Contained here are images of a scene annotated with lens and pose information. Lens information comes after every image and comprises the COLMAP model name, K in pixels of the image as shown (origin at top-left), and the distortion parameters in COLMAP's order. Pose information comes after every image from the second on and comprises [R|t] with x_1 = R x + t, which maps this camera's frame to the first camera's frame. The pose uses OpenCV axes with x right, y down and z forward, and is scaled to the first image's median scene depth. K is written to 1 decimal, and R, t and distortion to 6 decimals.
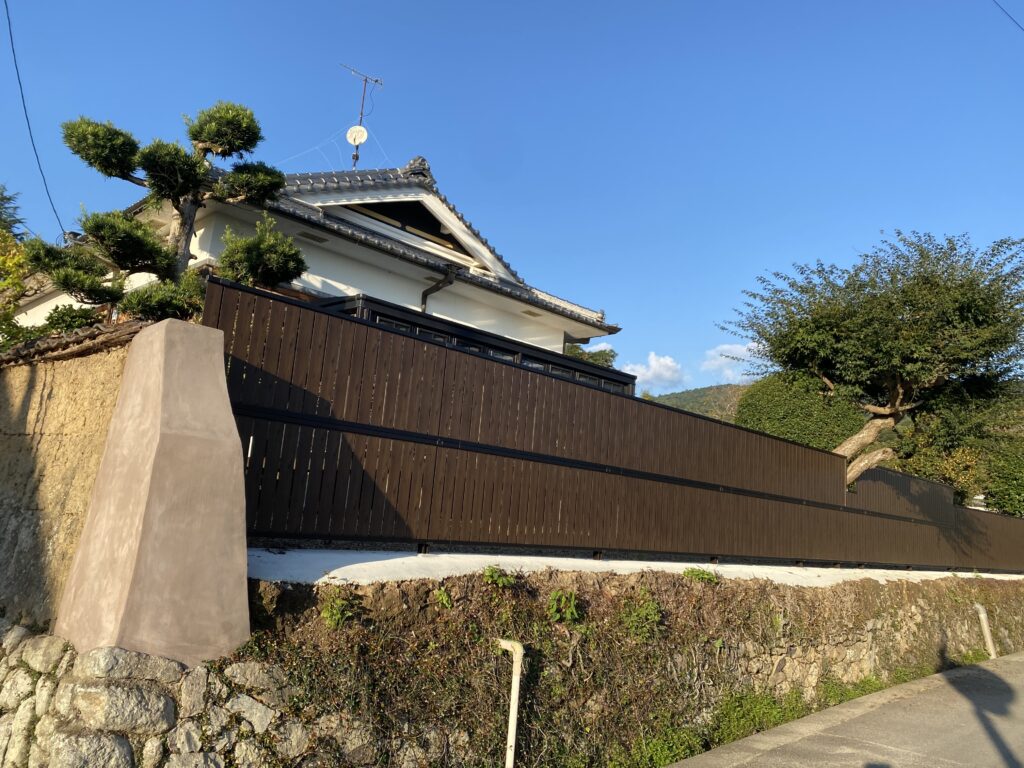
lens RADIAL K [[858.9, 0, 512.0], [0, 858.9, 384.0], [0, 0, 1]] dist [0.009769, -0.002276]
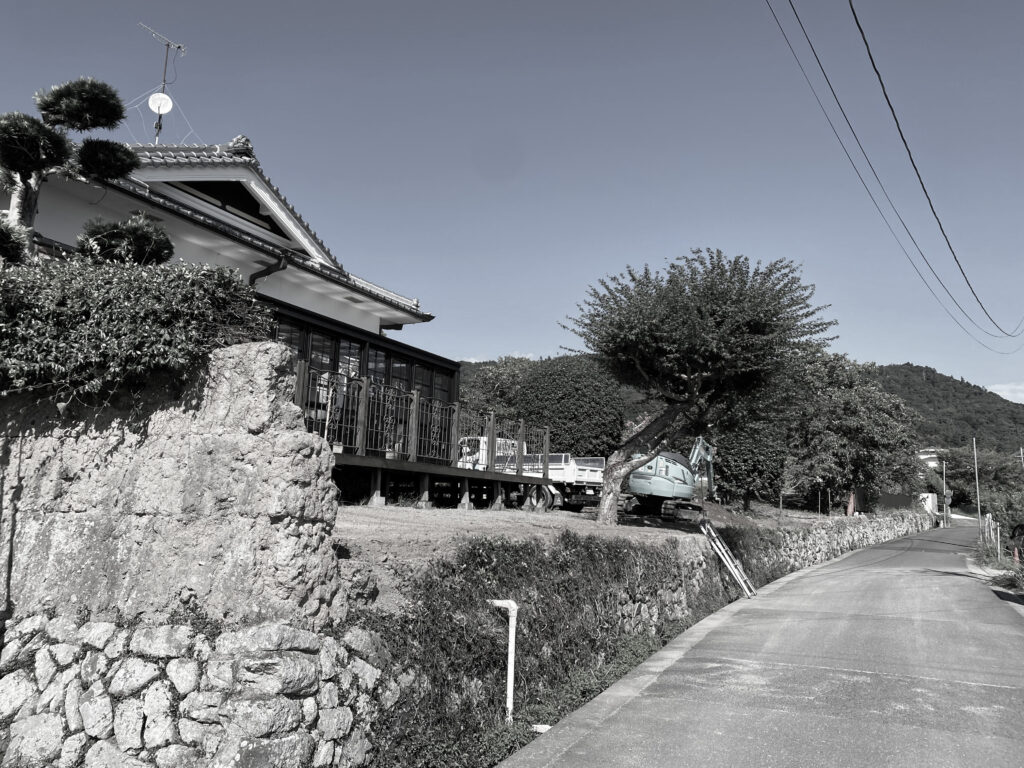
lens RADIAL K [[858.9, 0, 512.0], [0, 858.9, 384.0], [0, 0, 1]] dist [0.009769, -0.002276]
pose [[0.945046, 0.008178, 0.326834, -0.137173], [-0.018798, 0.999393, 0.029348, -0.014532], [-0.326395, -0.033878, 0.944626, -0.046942]]
